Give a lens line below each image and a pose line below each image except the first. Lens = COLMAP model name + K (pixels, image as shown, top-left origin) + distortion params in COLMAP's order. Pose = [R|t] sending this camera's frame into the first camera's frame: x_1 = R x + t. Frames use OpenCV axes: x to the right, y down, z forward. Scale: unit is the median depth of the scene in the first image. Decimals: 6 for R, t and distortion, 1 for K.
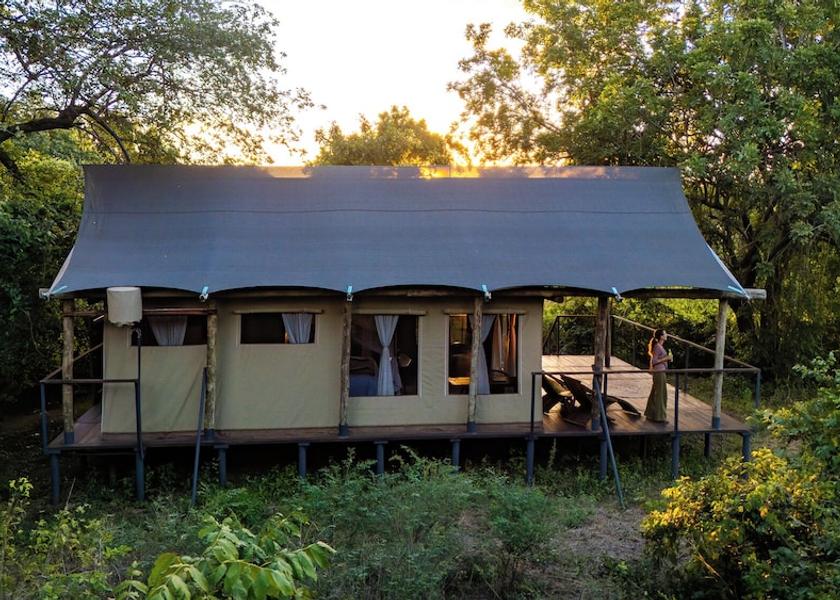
lens RADIAL K [[783.7, 0, 420.0], [0, 783.7, 300.0], [0, 0, 1]] dist [0.095615, -0.126265]
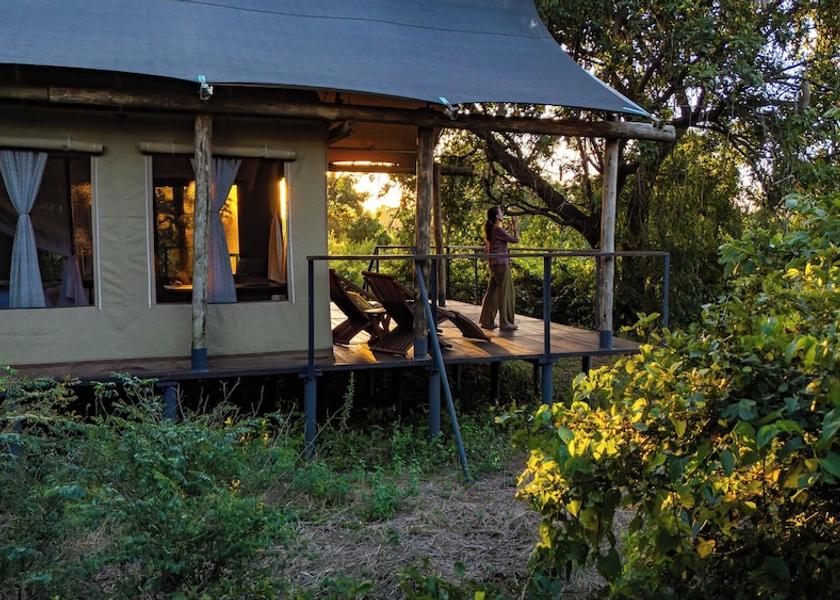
lens RADIAL K [[769.6, 0, 420.0], [0, 769.6, 300.0], [0, 0, 1]] dist [0.079622, -0.086346]
pose [[0.979652, -0.026229, 0.198982, 0.109471], [0.032127, 0.999133, -0.026470, 0.139143], [-0.198116, 0.032325, 0.979646, 0.437406]]
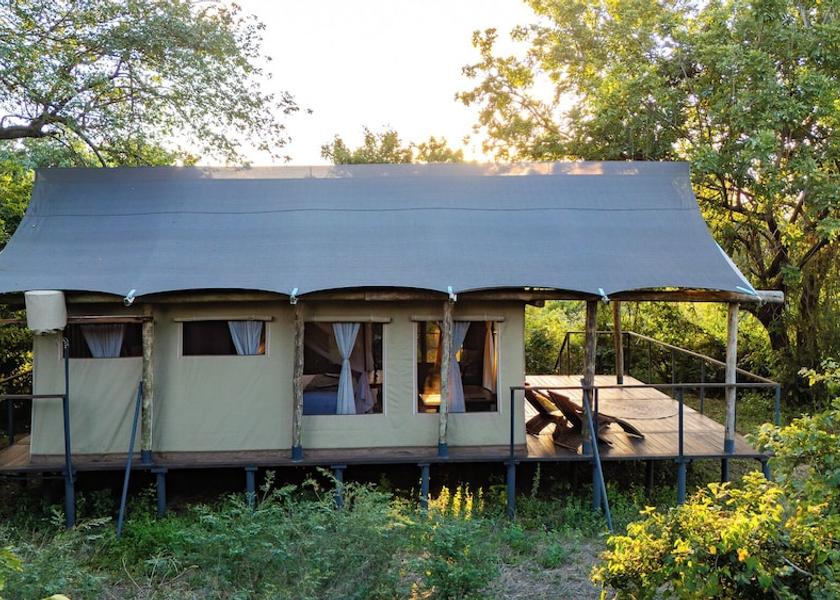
lens RADIAL K [[769.6, 0, 420.0], [0, 769.6, 300.0], [0, 0, 1]] dist [0.079622, -0.086346]
pose [[0.997686, -0.008972, -0.067388, 0.099352], [0.006117, 0.999079, -0.042461, 0.030600], [0.067707, 0.041951, 0.996823, 0.129477]]
